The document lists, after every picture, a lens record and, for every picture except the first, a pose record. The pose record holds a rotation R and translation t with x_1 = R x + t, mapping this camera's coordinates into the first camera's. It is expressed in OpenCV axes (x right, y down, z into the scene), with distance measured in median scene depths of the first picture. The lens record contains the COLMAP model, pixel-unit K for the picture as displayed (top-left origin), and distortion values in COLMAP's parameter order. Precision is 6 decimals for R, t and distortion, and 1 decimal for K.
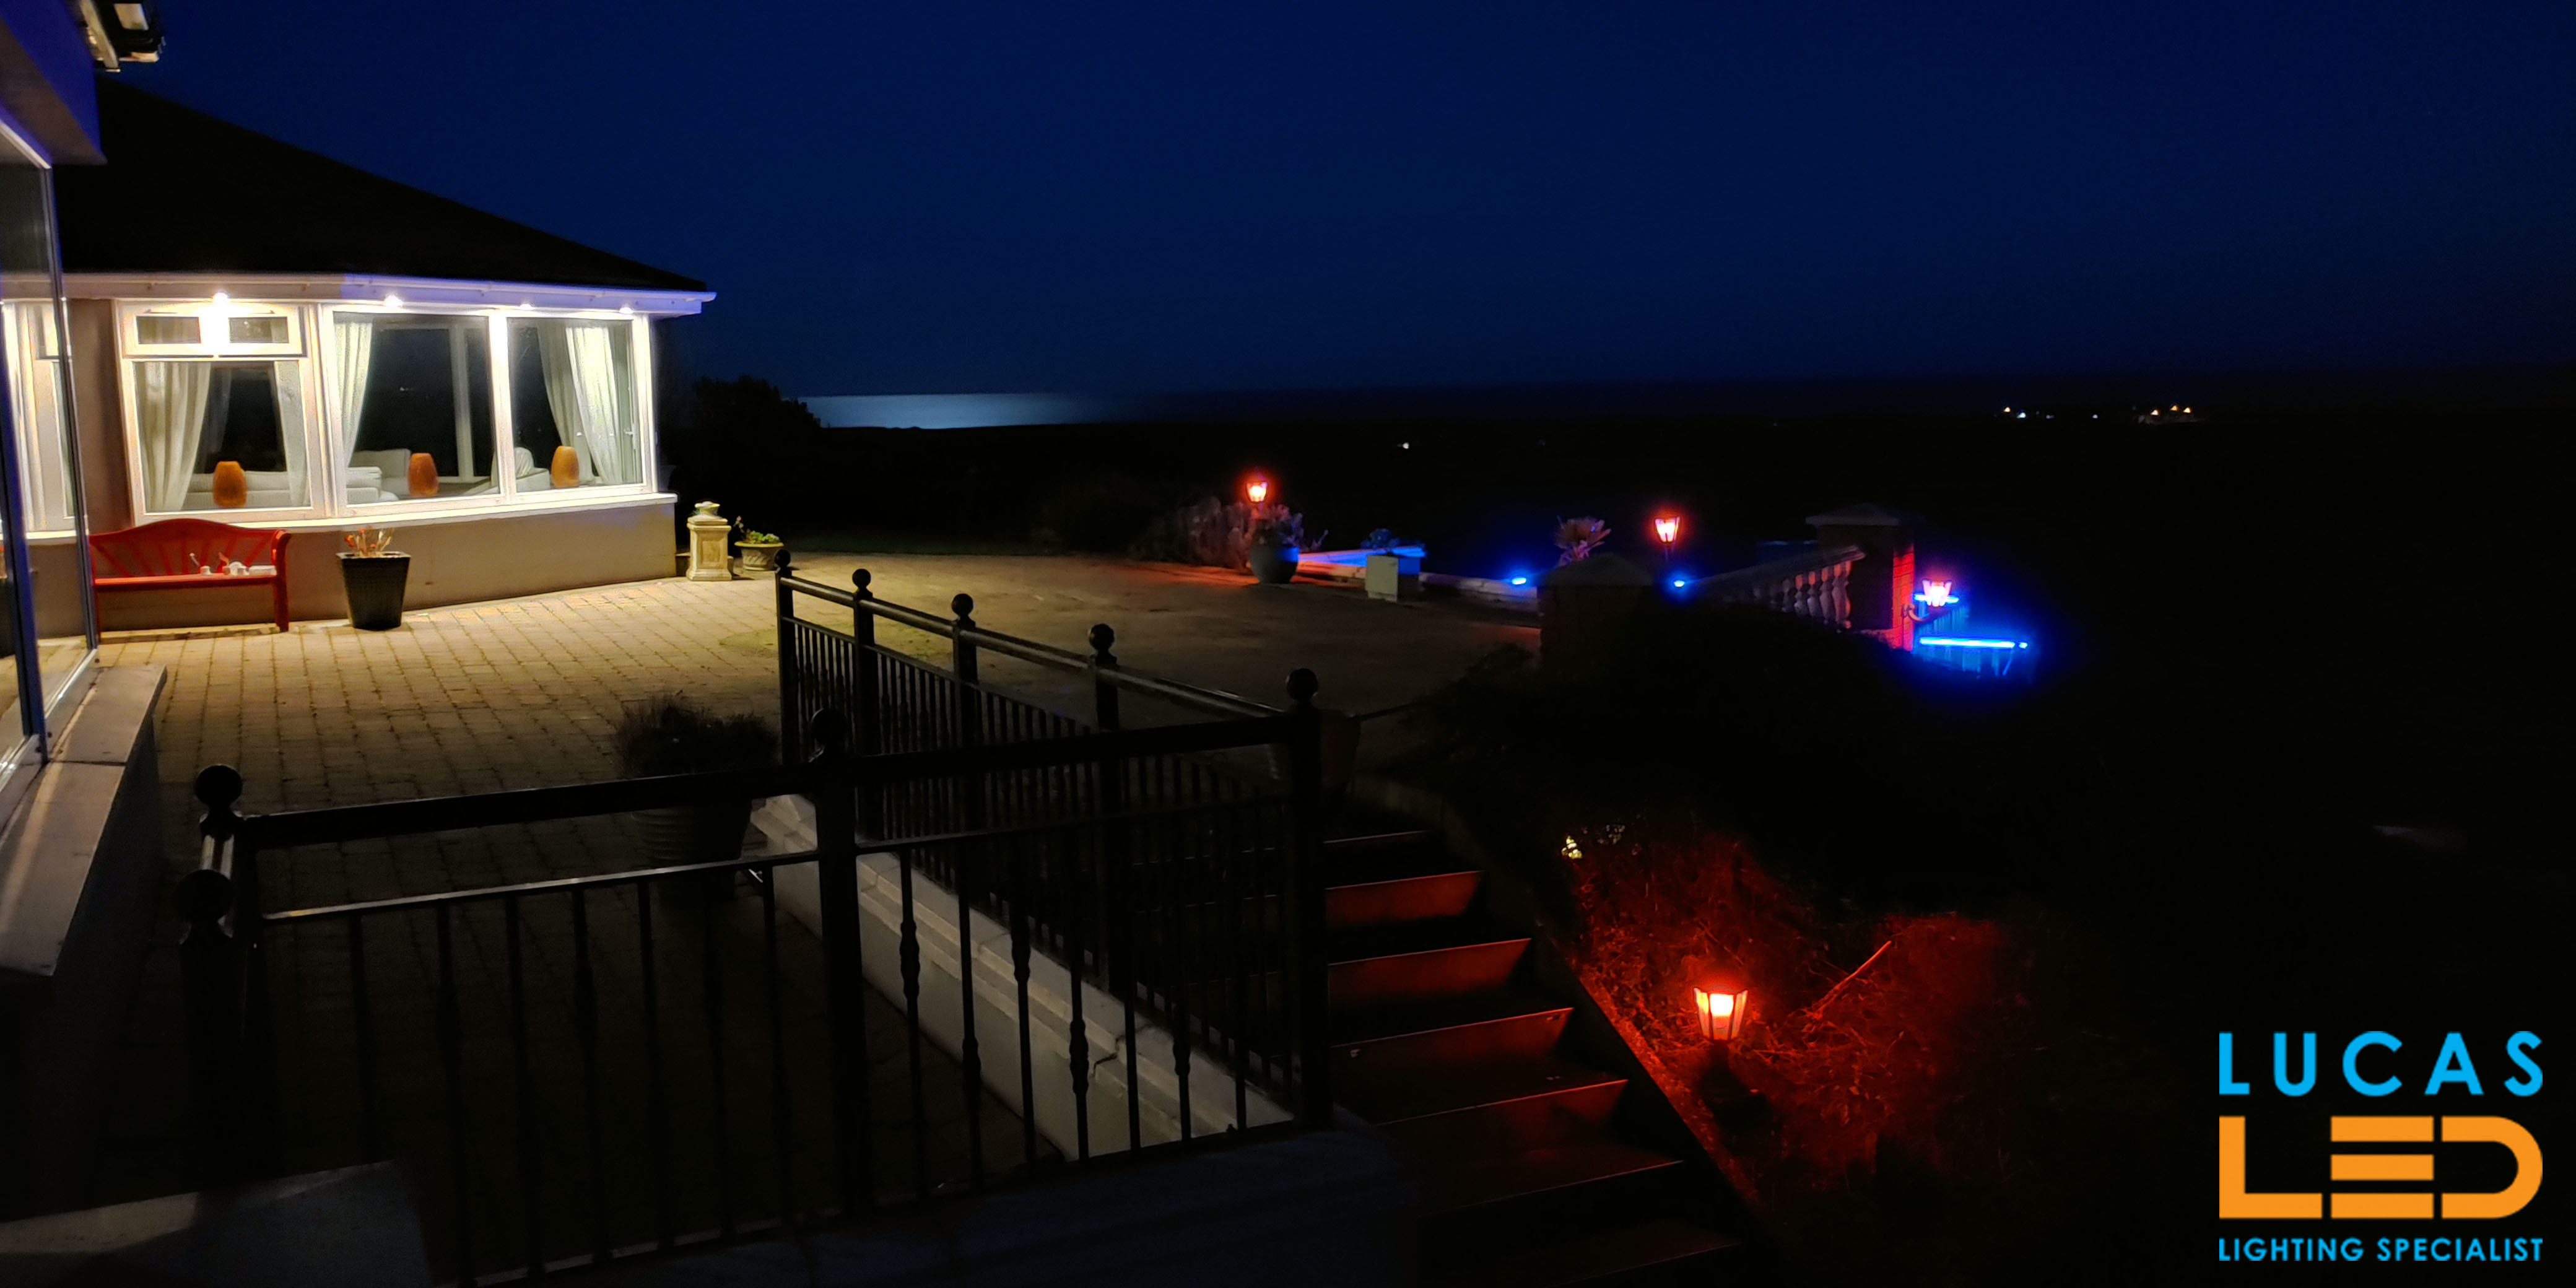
lens RADIAL K [[2101.4, 0, 1288.2], [0, 2101.4, 637.6], [0, 0, 1]] dist [0.020914, 0.002514]
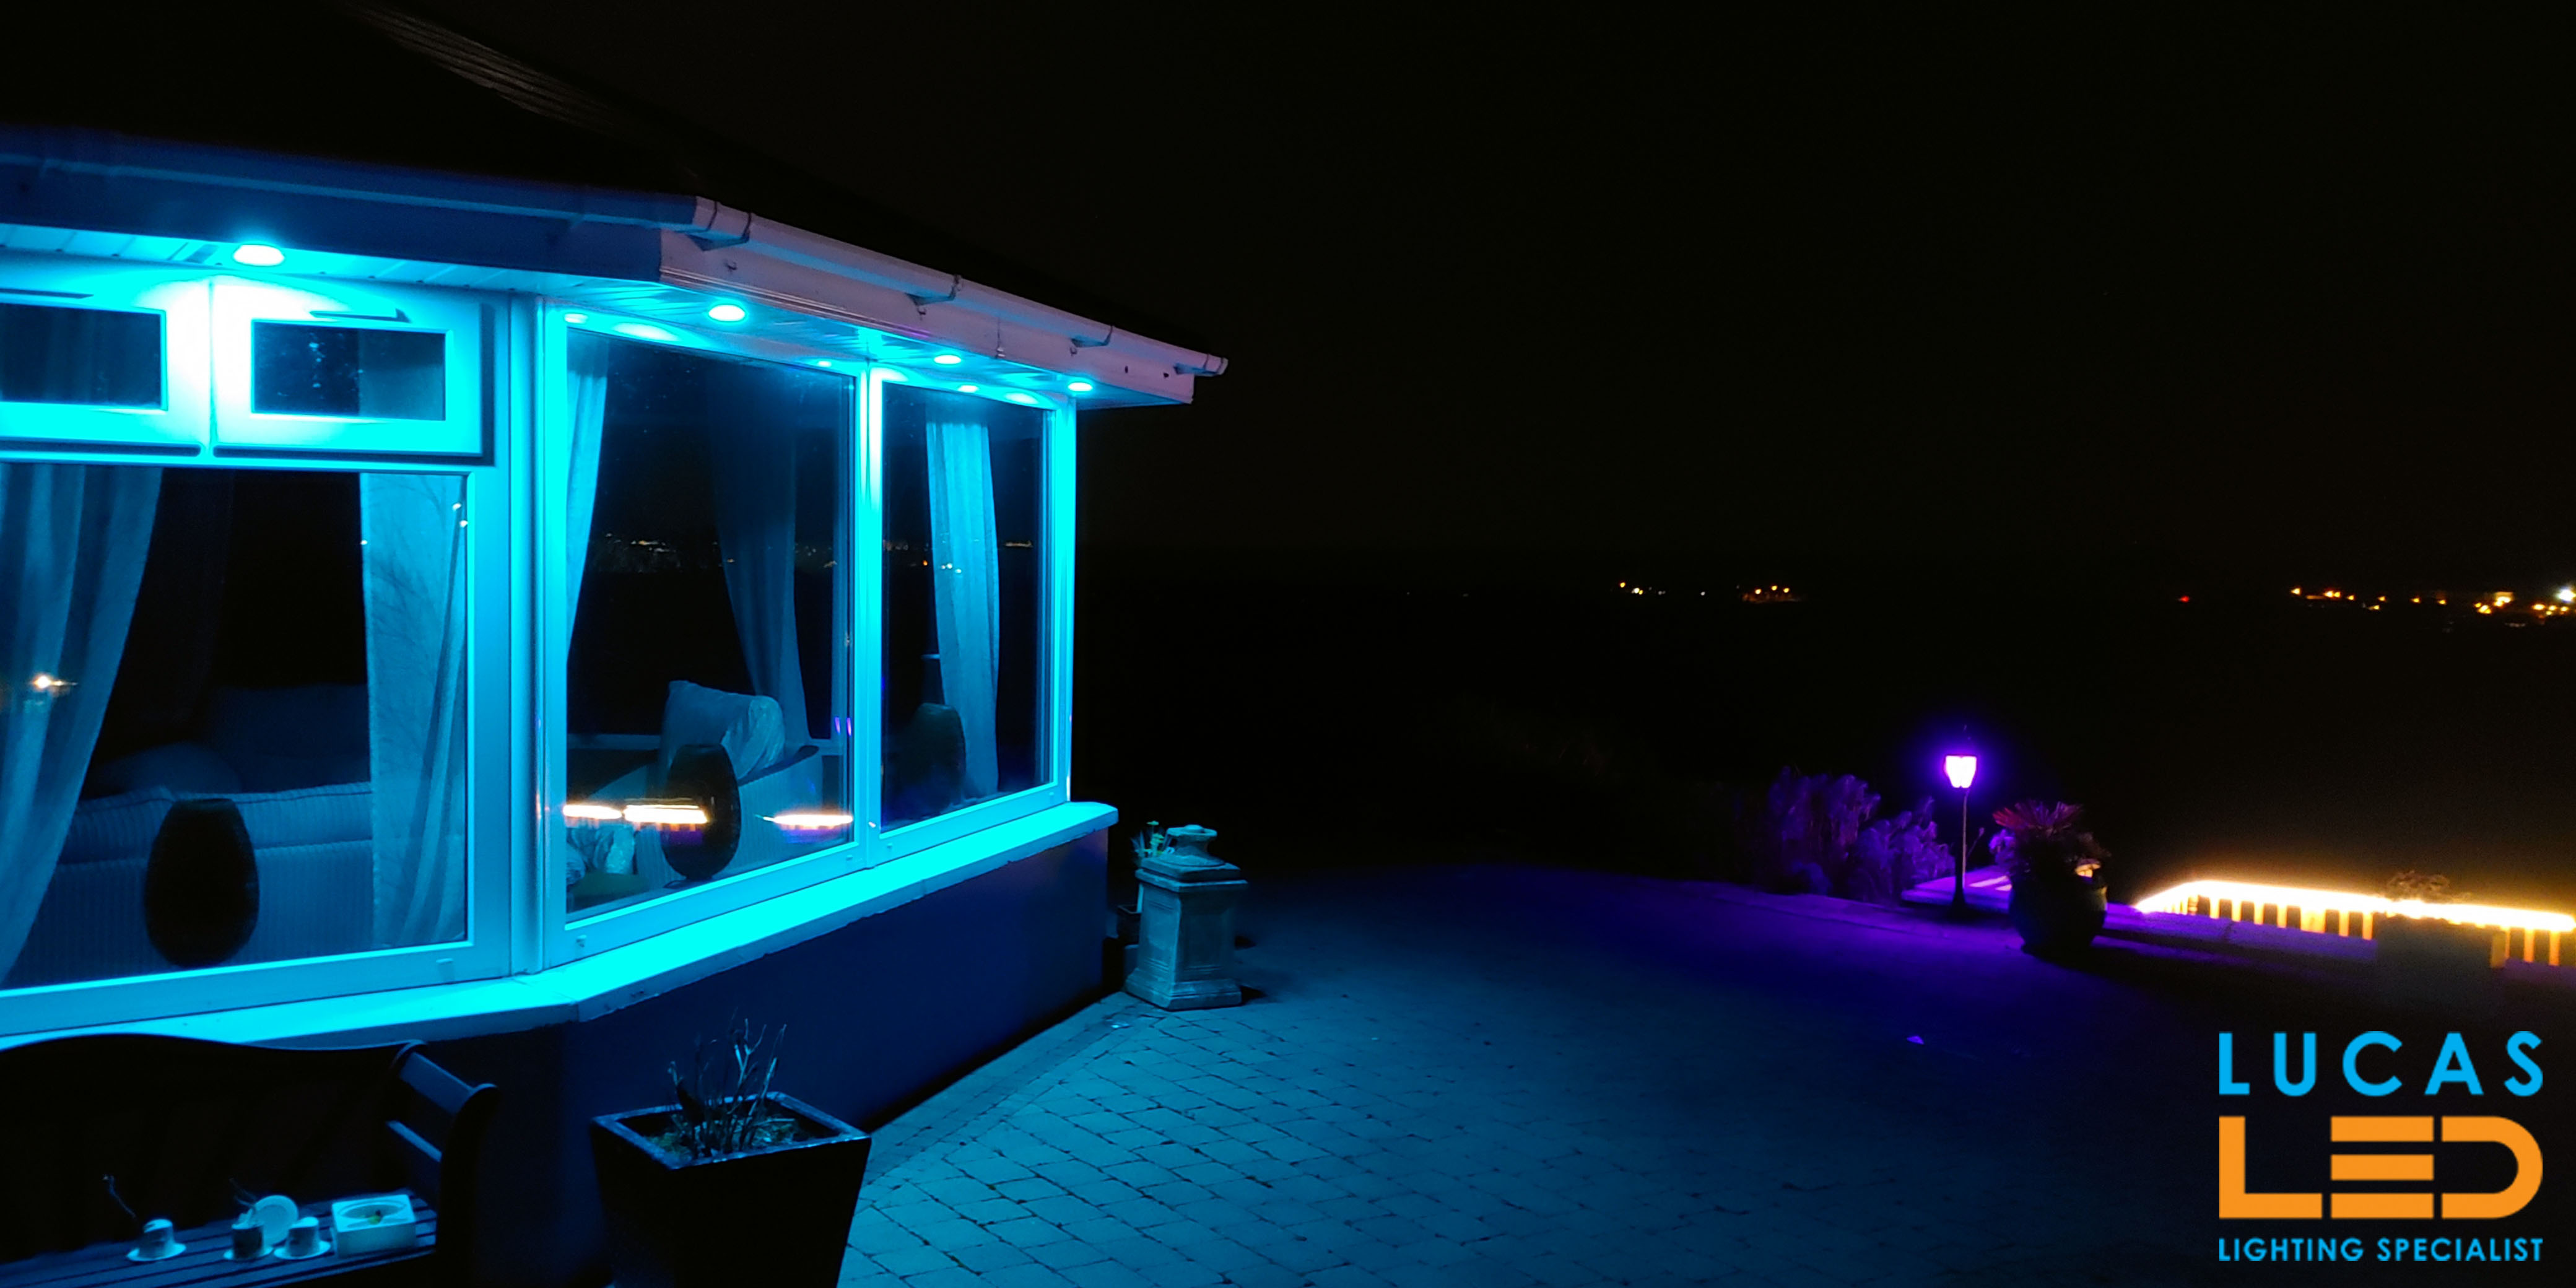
lens RADIAL K [[2101.4, 0, 1287.7], [0, 2101.4, 651.8], [0, 0, 1]] dist [0.020914, 0.002514]
pose [[0.978440, 0.019256, 0.205633, -0.352728], [-0.005237, 0.997637, -0.068501, -0.071804], [-0.206466, 0.065948, 0.976229, 0.572604]]
